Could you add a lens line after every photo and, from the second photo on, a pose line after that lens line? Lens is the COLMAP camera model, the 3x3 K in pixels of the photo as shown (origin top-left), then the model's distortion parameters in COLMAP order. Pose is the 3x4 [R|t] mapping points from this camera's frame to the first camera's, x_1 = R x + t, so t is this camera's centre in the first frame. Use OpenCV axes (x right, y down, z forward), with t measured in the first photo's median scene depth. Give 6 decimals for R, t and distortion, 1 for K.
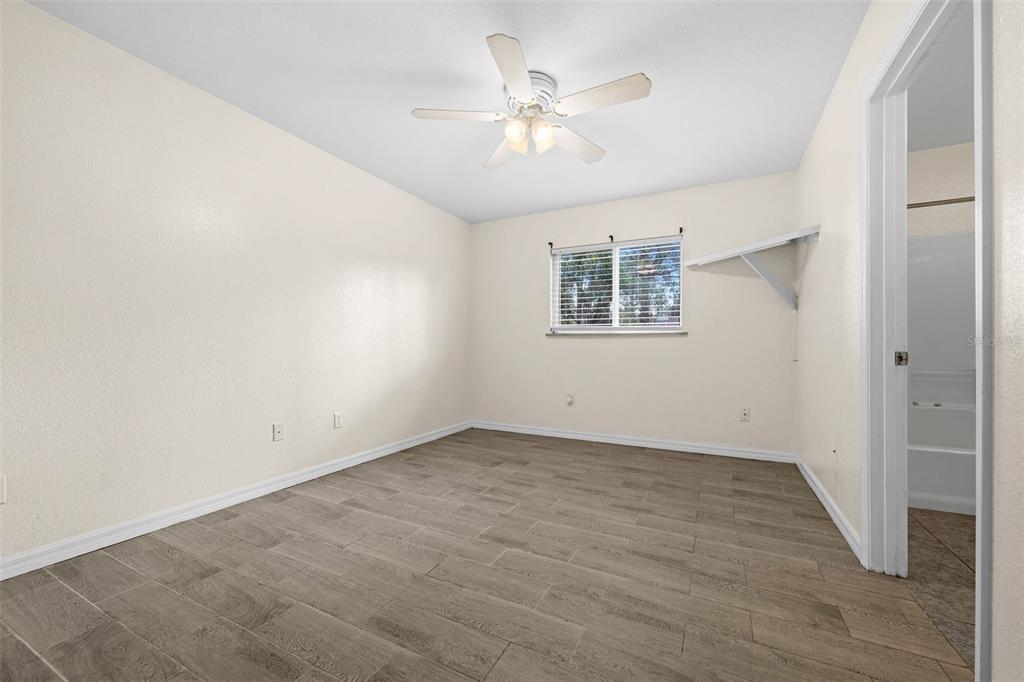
lens RADIAL K [[402.6, 0, 516.0], [0, 402.6, 343.4], [0, 0, 1]] dist [0.000649, -0.000289]
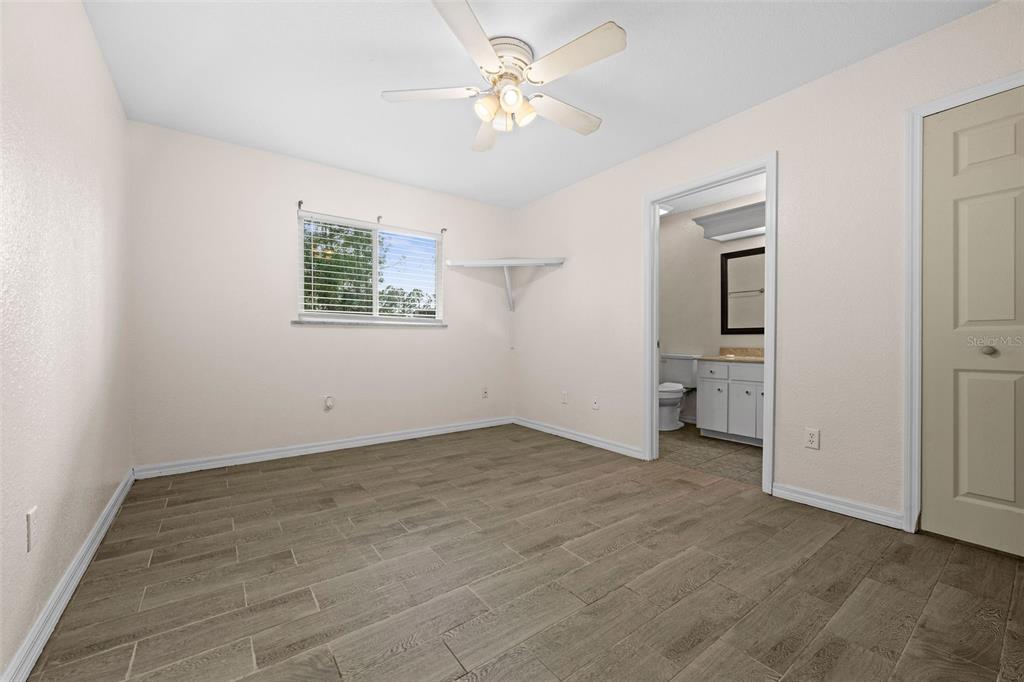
lens RADIAL K [[402.6, 0, 509.0], [0, 402.6, 340.0], [0, 0, 1]] dist [0.000649, -0.000289]
pose [[0.450588, -0.003598, 0.892725, -0.661100], [-0.007590, 0.999940, 0.007862, 0.005242], [-0.892700, -0.010318, 0.450534, 0.481436]]
